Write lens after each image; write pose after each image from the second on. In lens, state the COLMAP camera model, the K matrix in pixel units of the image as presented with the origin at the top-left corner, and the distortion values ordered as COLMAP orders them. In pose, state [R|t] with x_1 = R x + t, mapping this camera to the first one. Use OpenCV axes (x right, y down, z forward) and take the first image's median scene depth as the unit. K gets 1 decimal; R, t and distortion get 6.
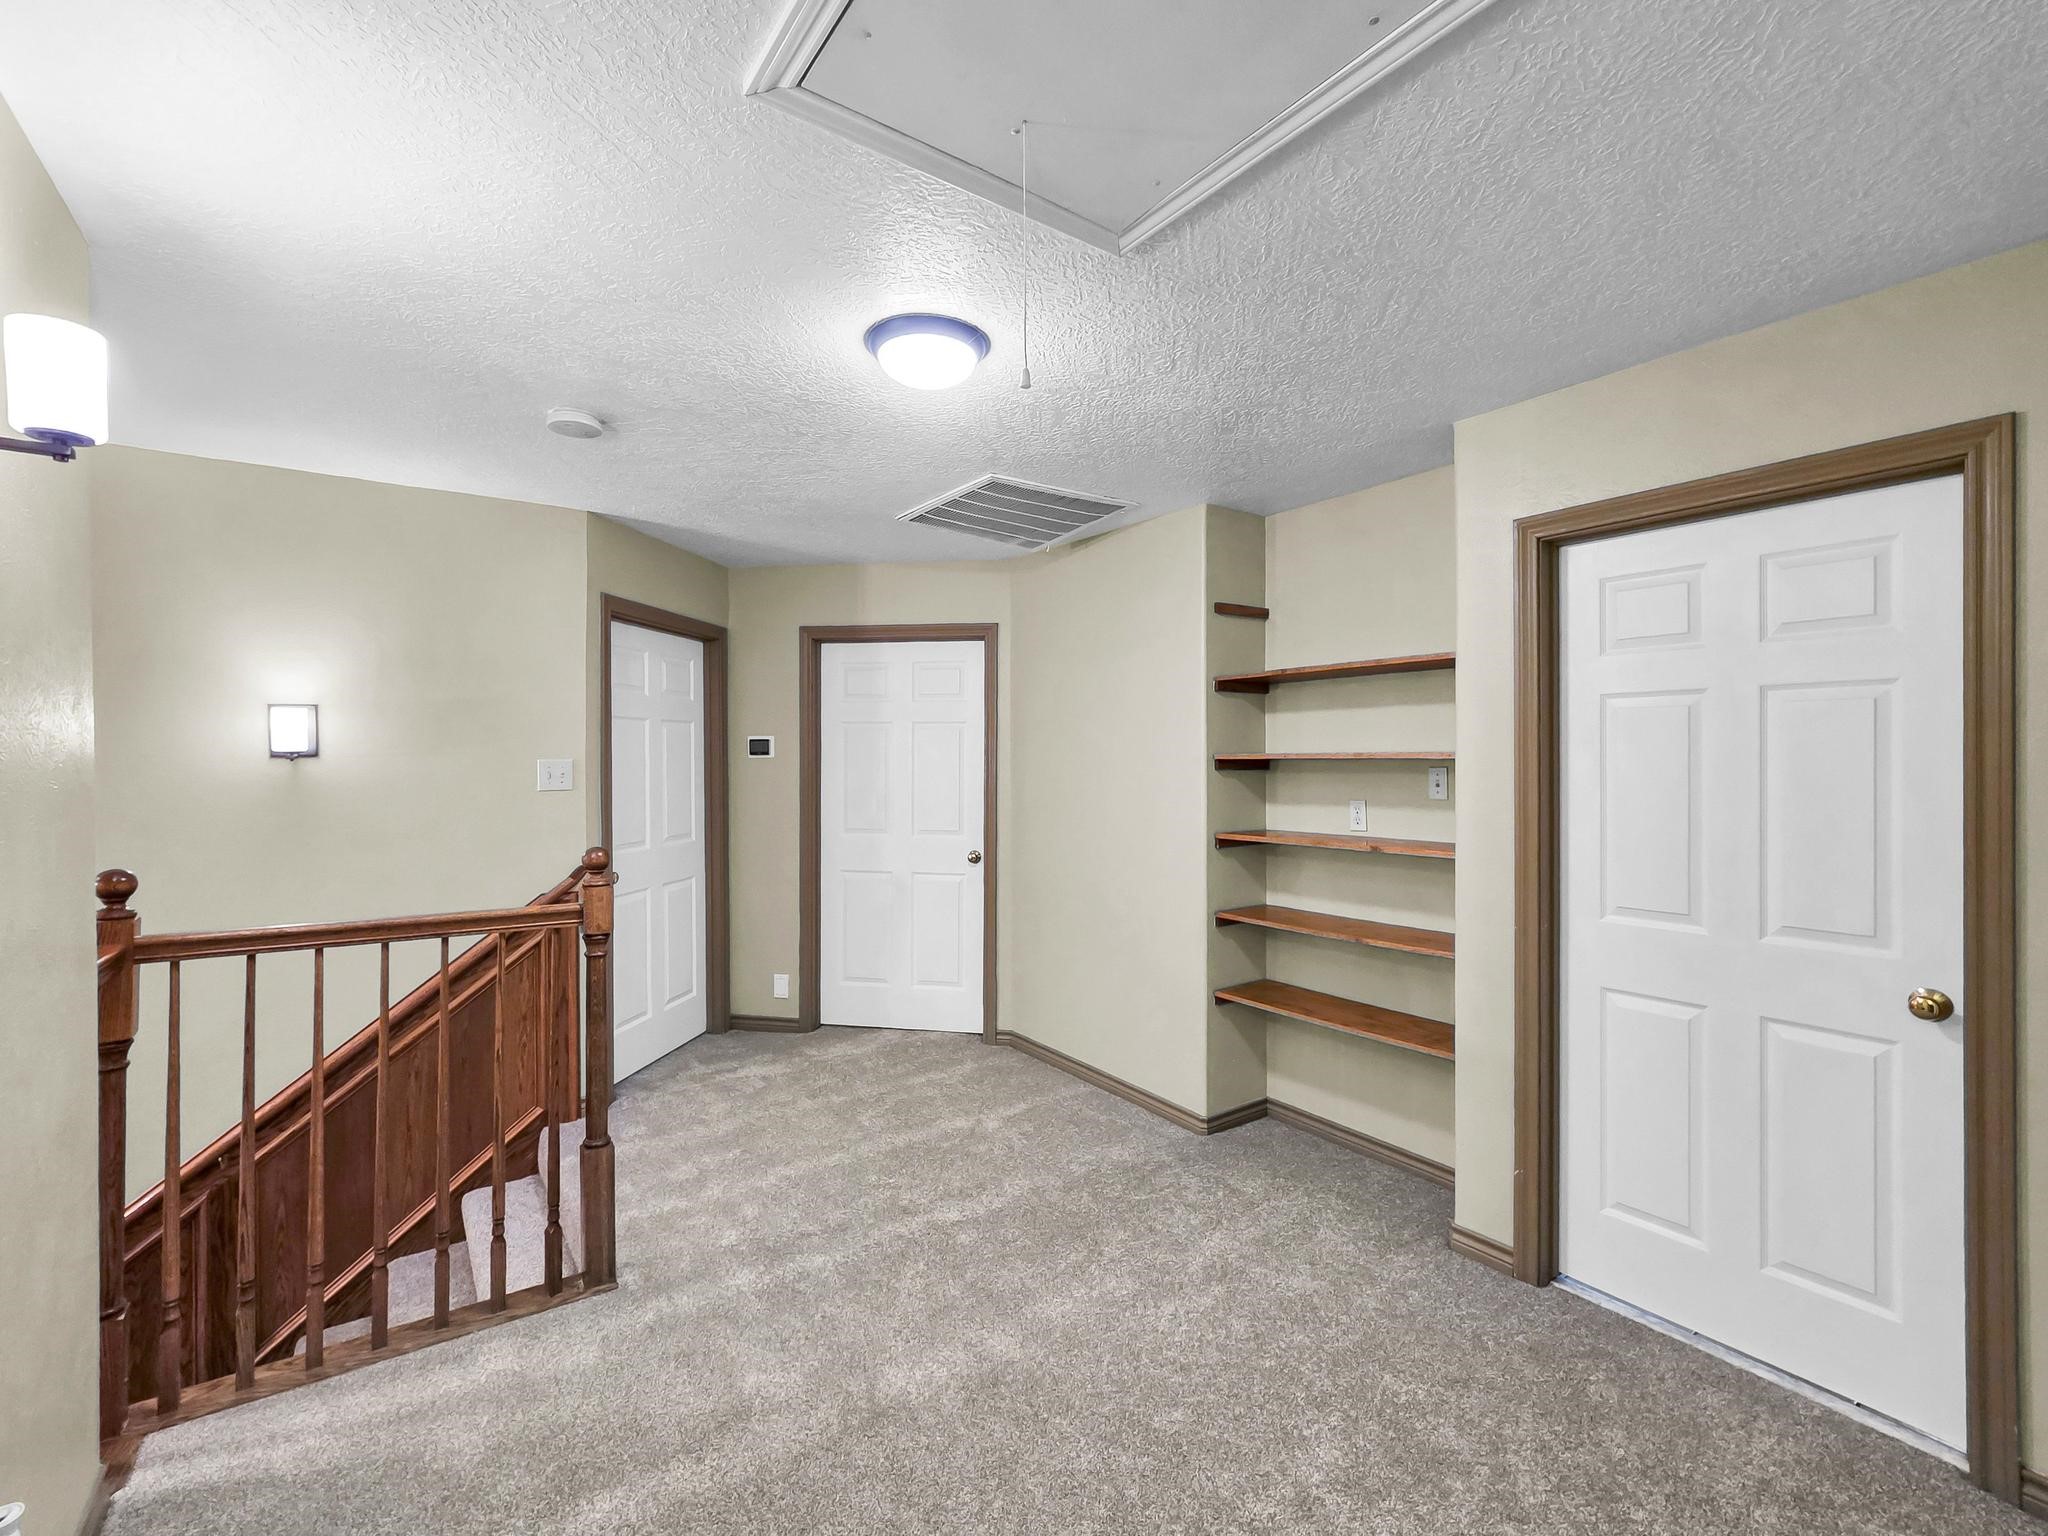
lens RADIAL K [[925.7, 0, 1017.4], [0, 925.7, 759.1], [0, 0, 1]] dist [-0.000295, 0.000212]
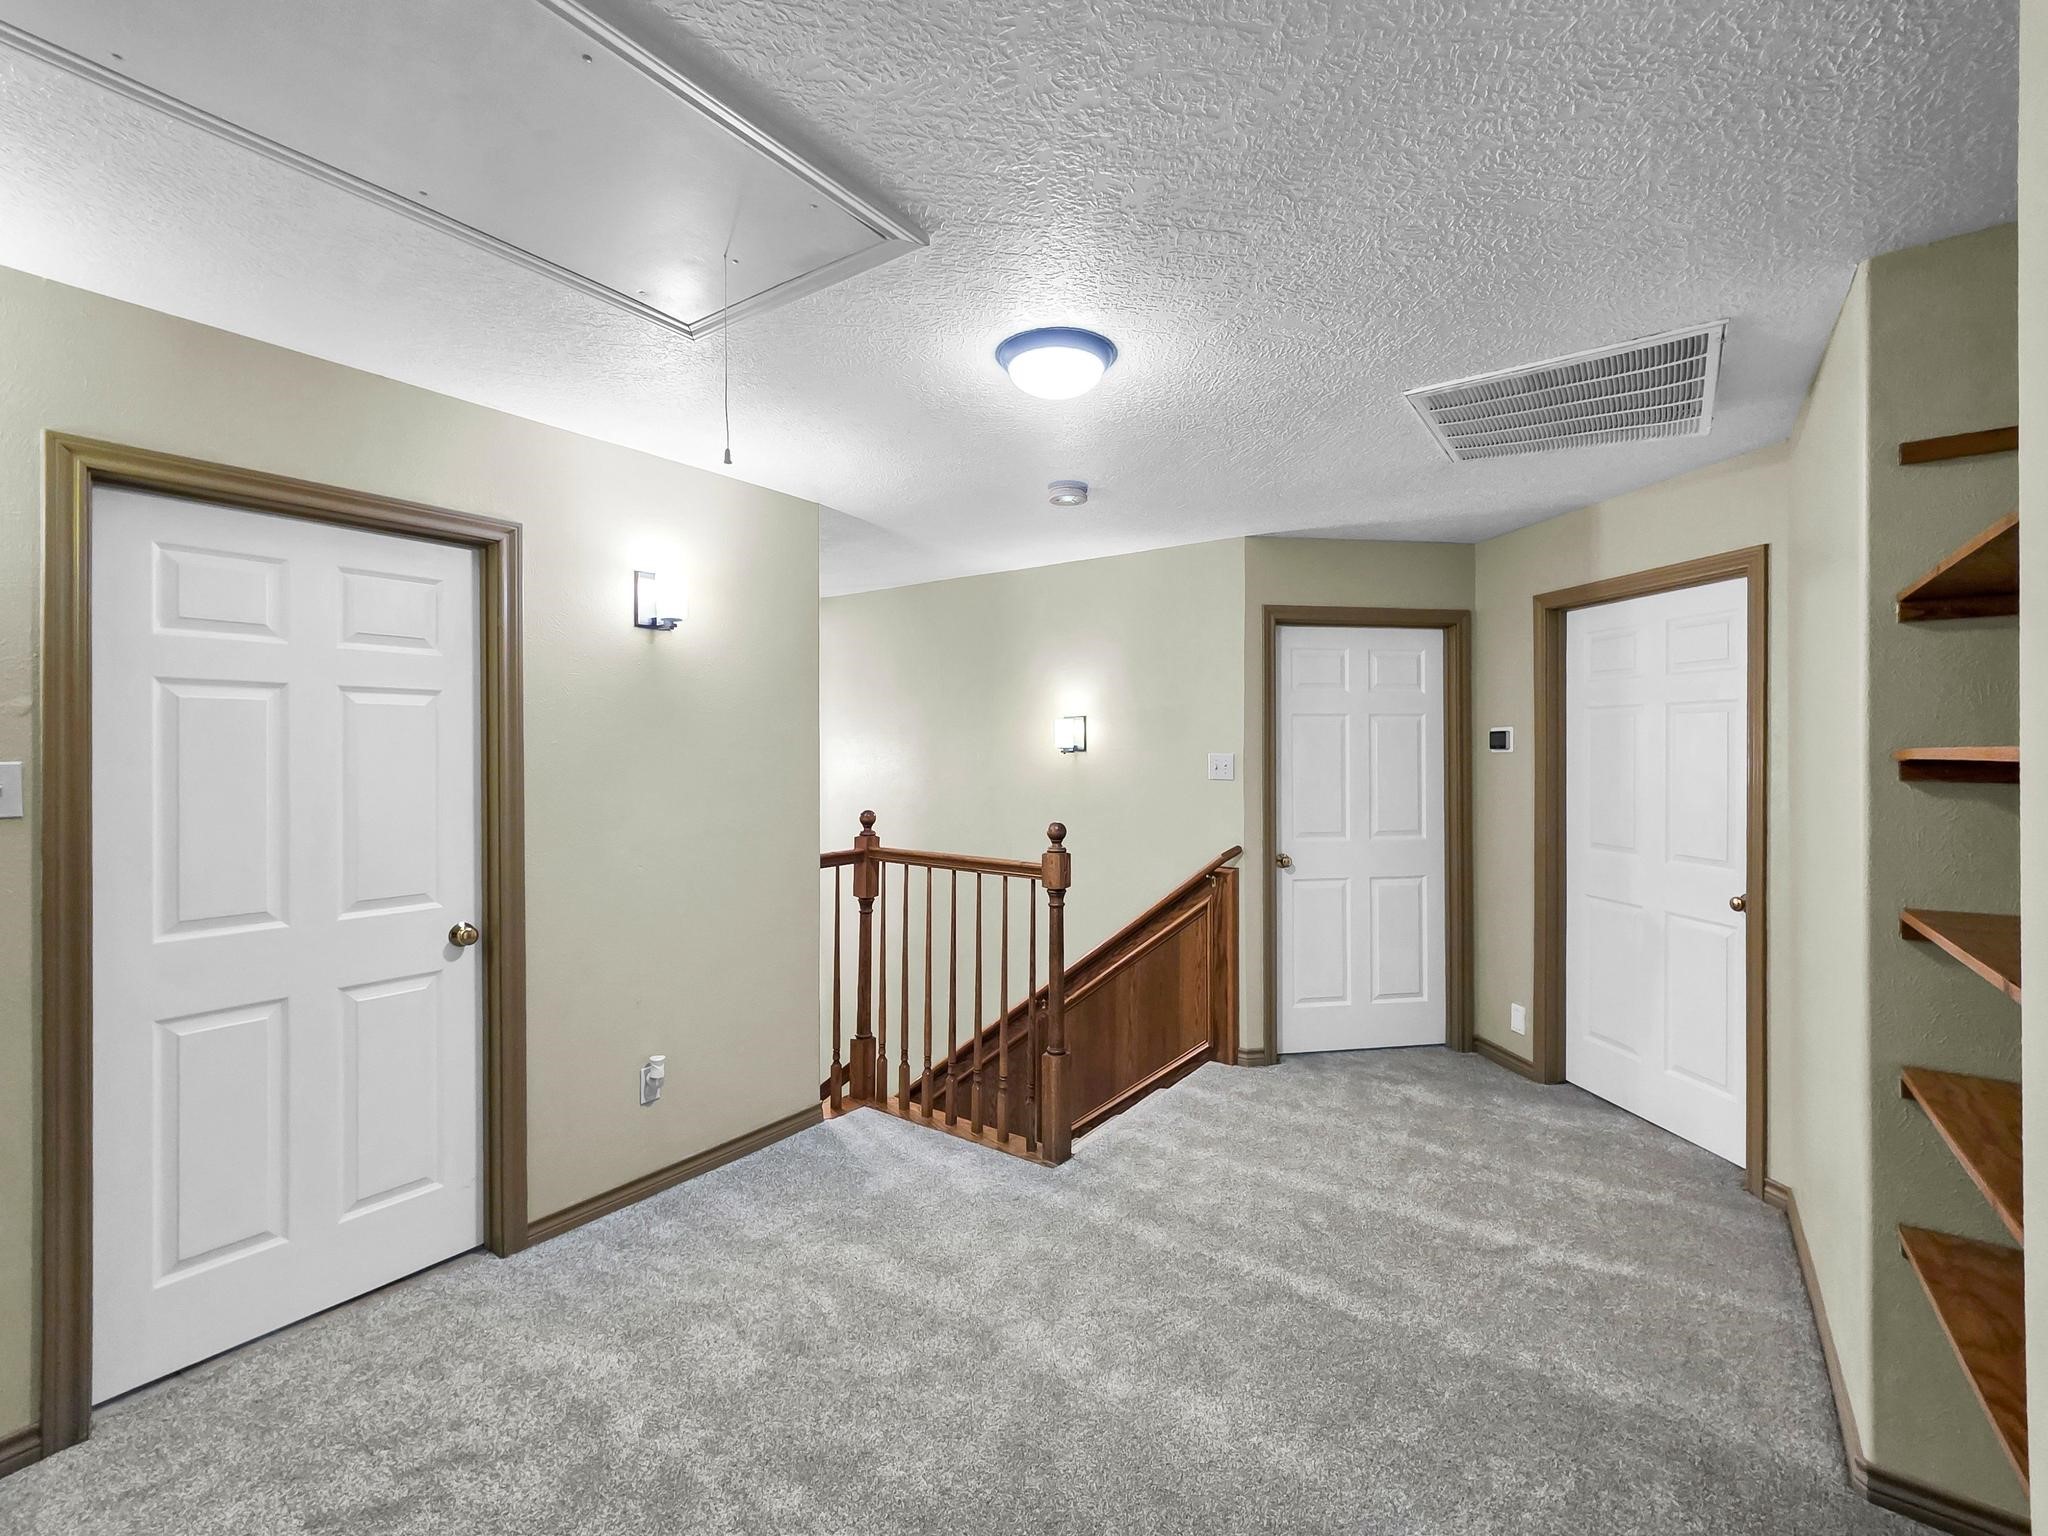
lens RADIAL K [[904.6, 0, 1020.7], [0, 904.6, 750.0], [0, 0, 1]] dist [0.012721, 0.000163]
pose [[0.326910, 0.000926, -0.945055, 0.468253], [-0.001044, 0.999999, 0.000618, -0.004301], [0.945055, 0.000784, 0.326911, 0.348920]]
